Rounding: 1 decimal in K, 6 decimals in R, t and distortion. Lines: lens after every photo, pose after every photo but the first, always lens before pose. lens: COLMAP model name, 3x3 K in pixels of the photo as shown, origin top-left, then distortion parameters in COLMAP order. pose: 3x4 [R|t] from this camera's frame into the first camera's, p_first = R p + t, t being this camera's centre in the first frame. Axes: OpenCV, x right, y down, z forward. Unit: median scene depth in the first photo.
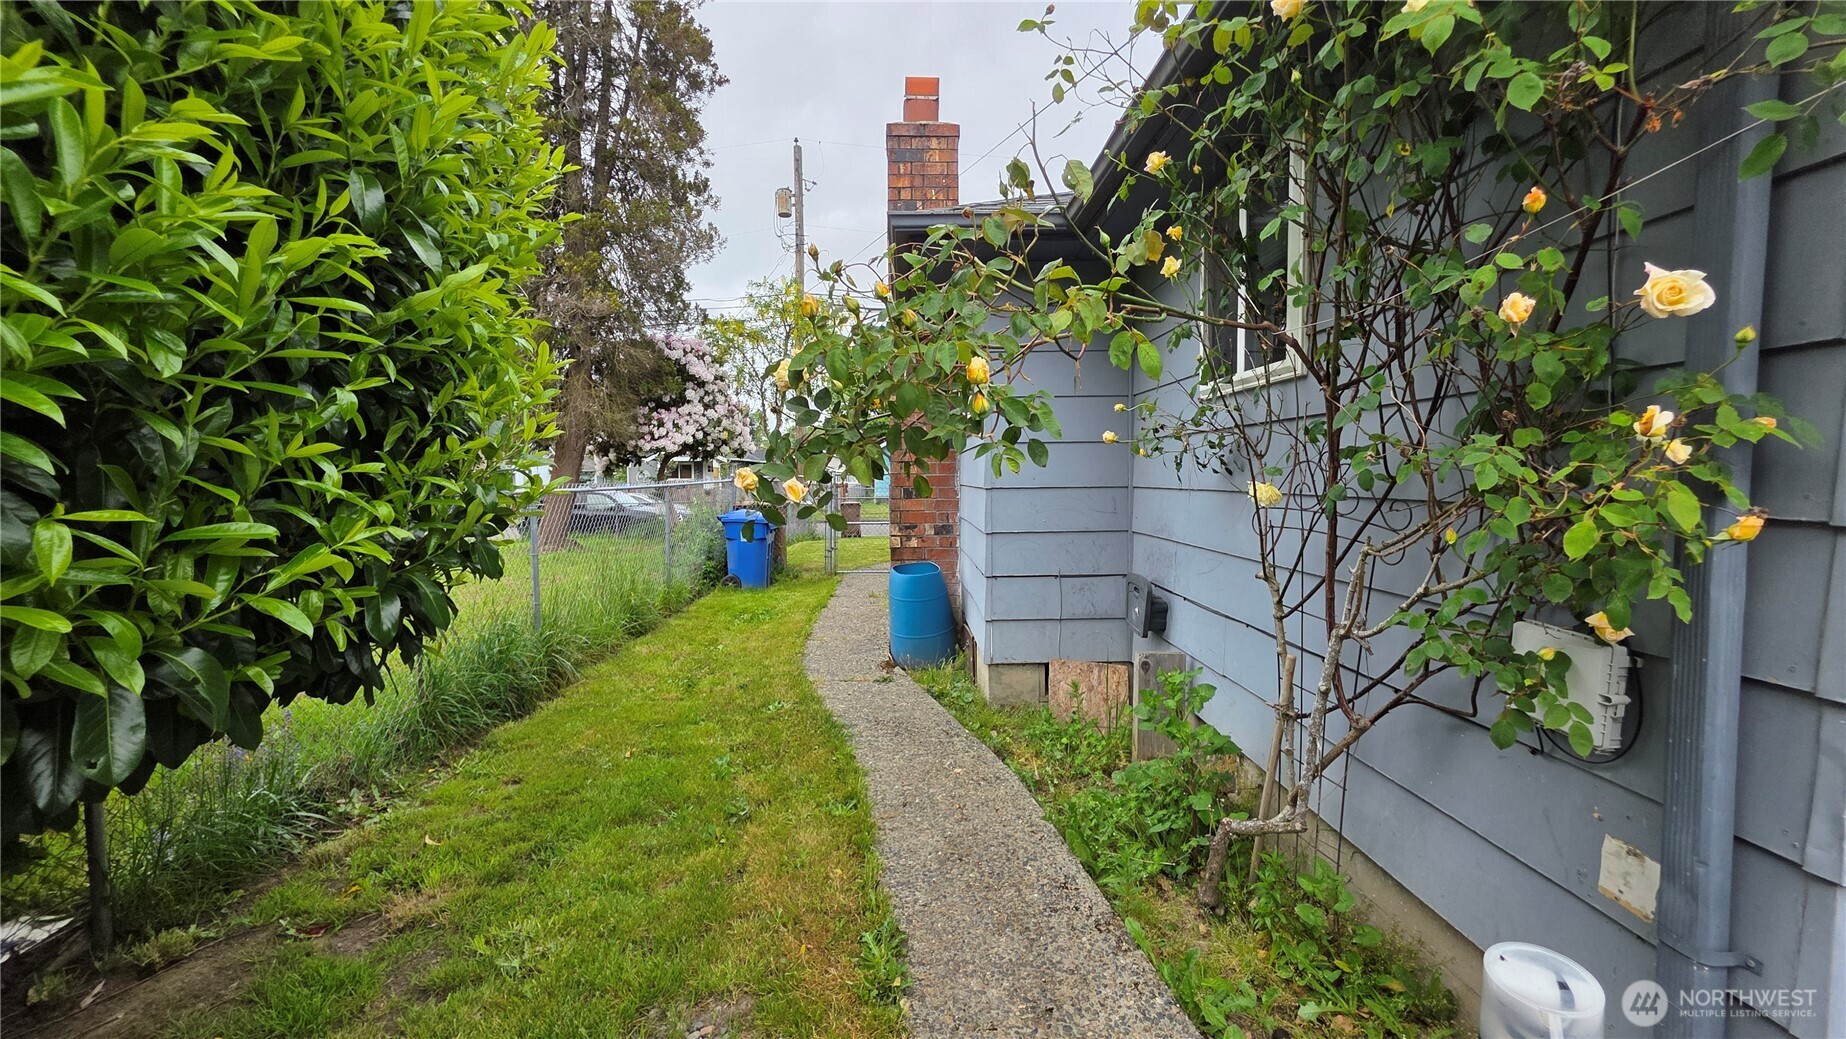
lens RADIAL K [[742.7, 0, 914.6], [0, 742.7, 517.2], [0, 0, 1]] dist [-0.000132, 0.000056]
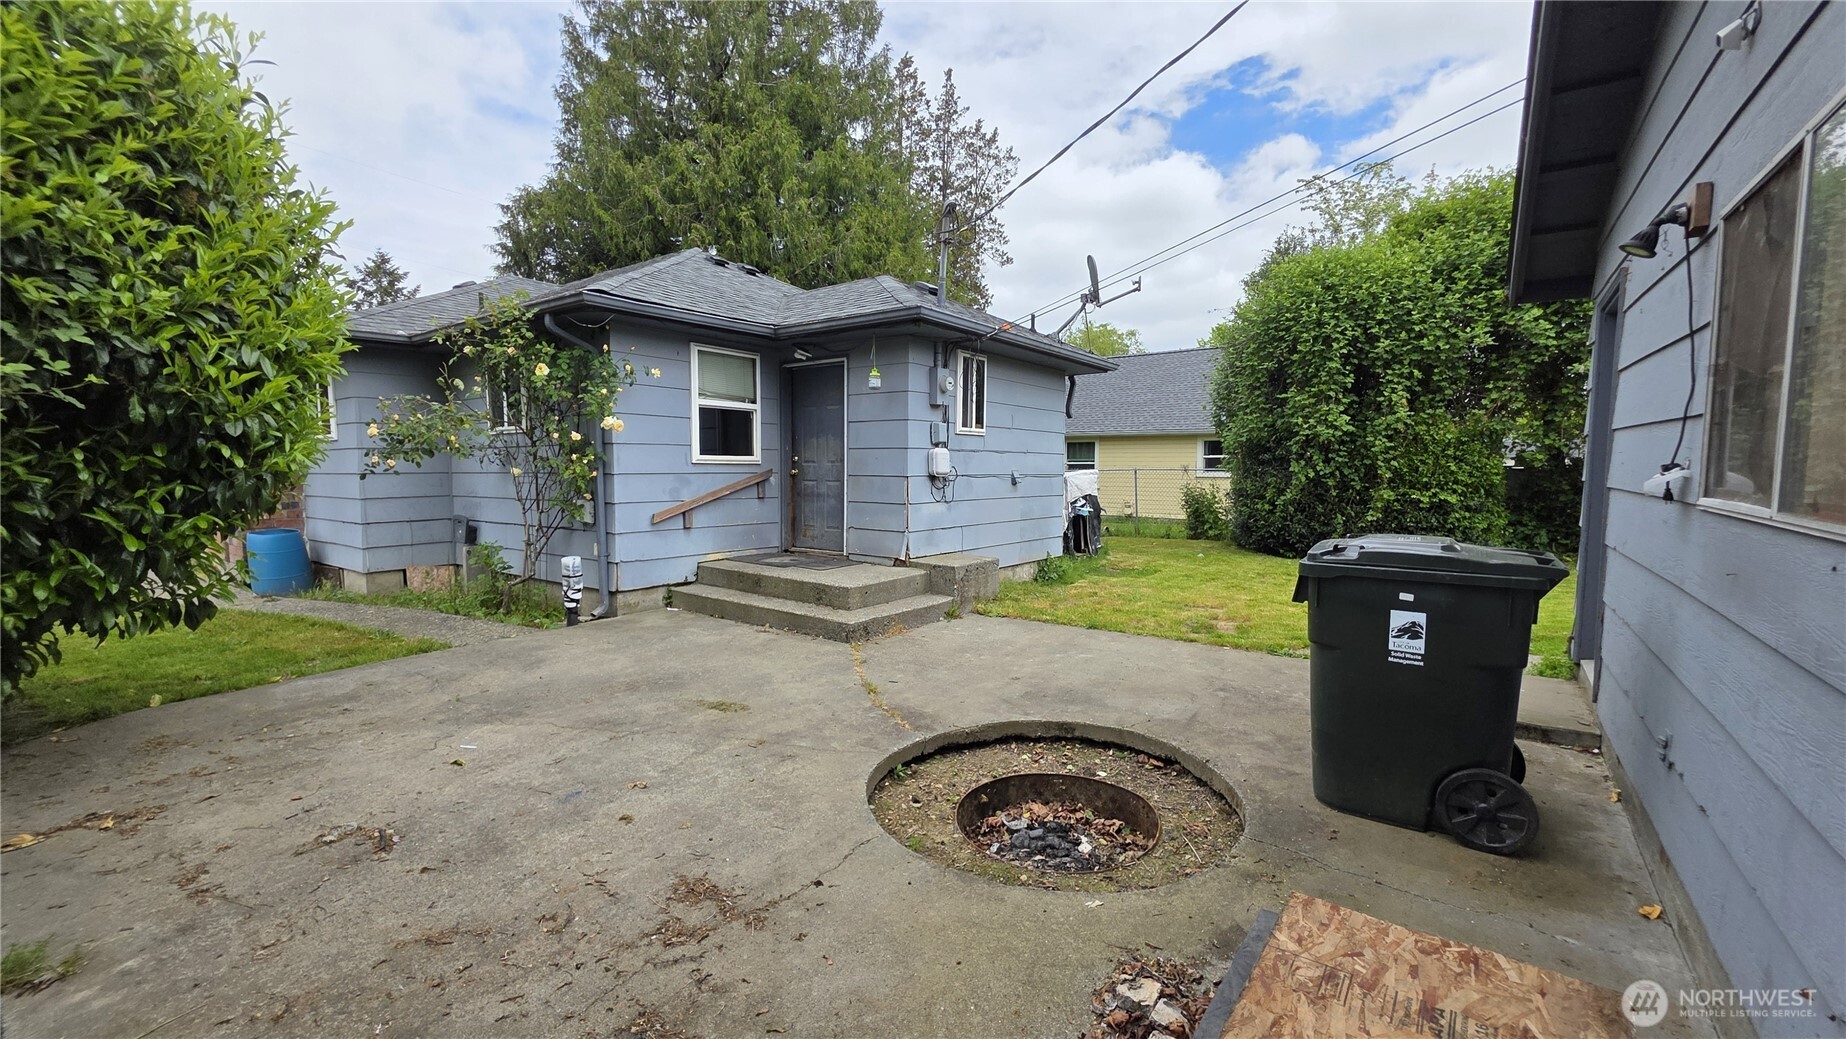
lens RADIAL K [[742.7, 0, 909.8], [0, 742.7, 512.5], [0, 0, 1]] dist [-0.000132, 0.000056]
pose [[0.626340, -0.041605, 0.778439, -0.587112], [0.040956, 0.998952, 0.020437, 0.090666], [-0.778473, 0.019081, 0.627387, -1.423675]]
